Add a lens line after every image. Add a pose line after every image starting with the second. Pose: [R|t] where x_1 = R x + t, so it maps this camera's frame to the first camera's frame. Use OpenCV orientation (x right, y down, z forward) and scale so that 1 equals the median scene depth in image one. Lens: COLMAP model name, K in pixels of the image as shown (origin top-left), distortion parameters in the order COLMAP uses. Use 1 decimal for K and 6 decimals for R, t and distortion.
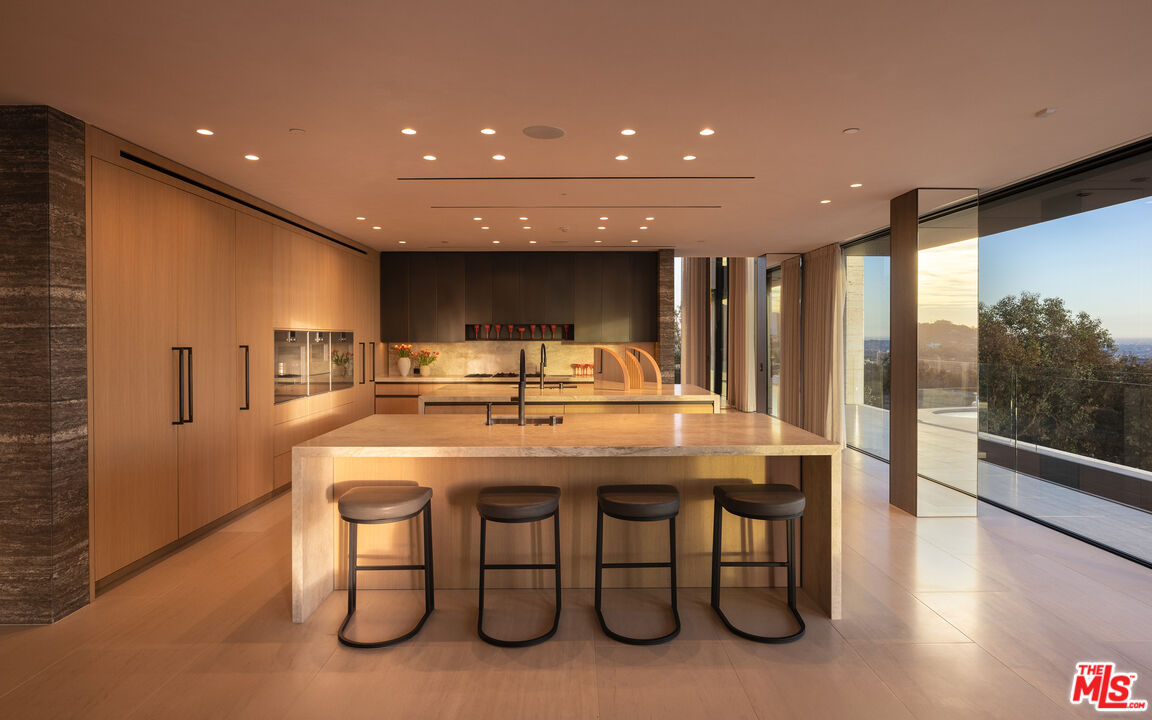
lens RADIAL K [[658.8, 0, 578.8], [0, 658.8, 350.5], [0, 0, 1]] dist [0.005202, 0.001197]
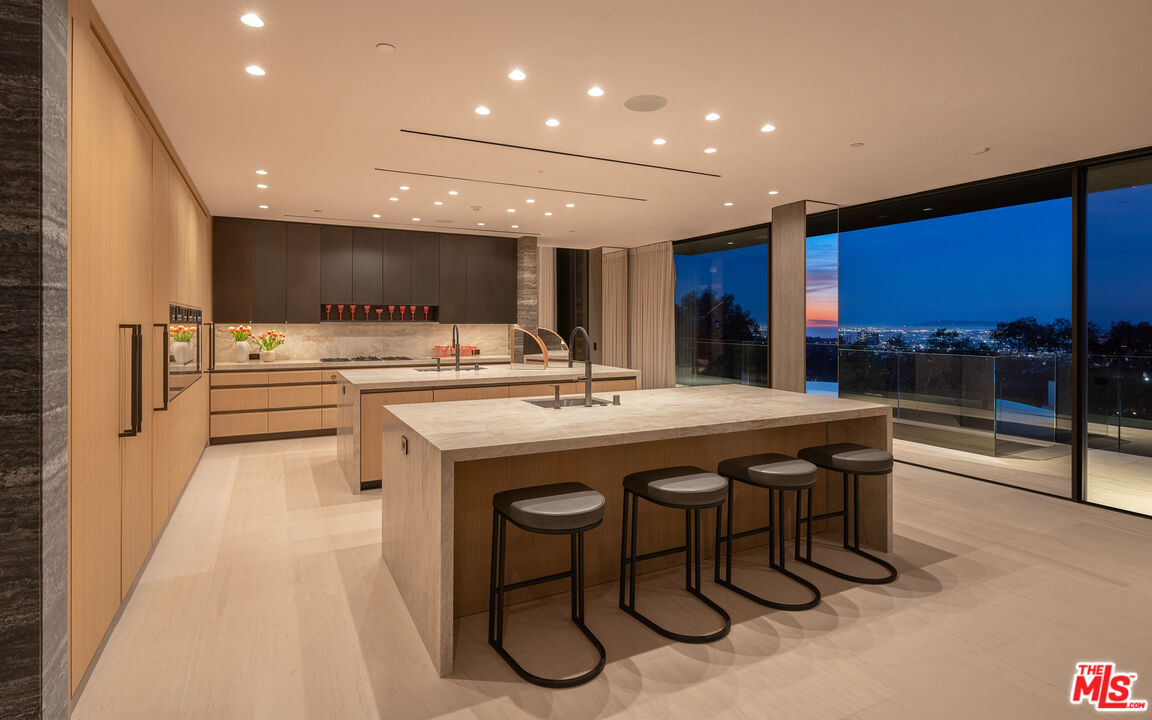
lens RADIAL K [[589.5, 0, 592.0], [0, 589.5, 327.0], [0, 0, 1]] dist [-0.002490, -0.000457]
pose [[0.890308, -0.000287, 0.455359, -0.457693], [0.005911, 0.999923, -0.010927, 0.007687], [-0.455321, 0.012420, 0.890241, 0.234486]]
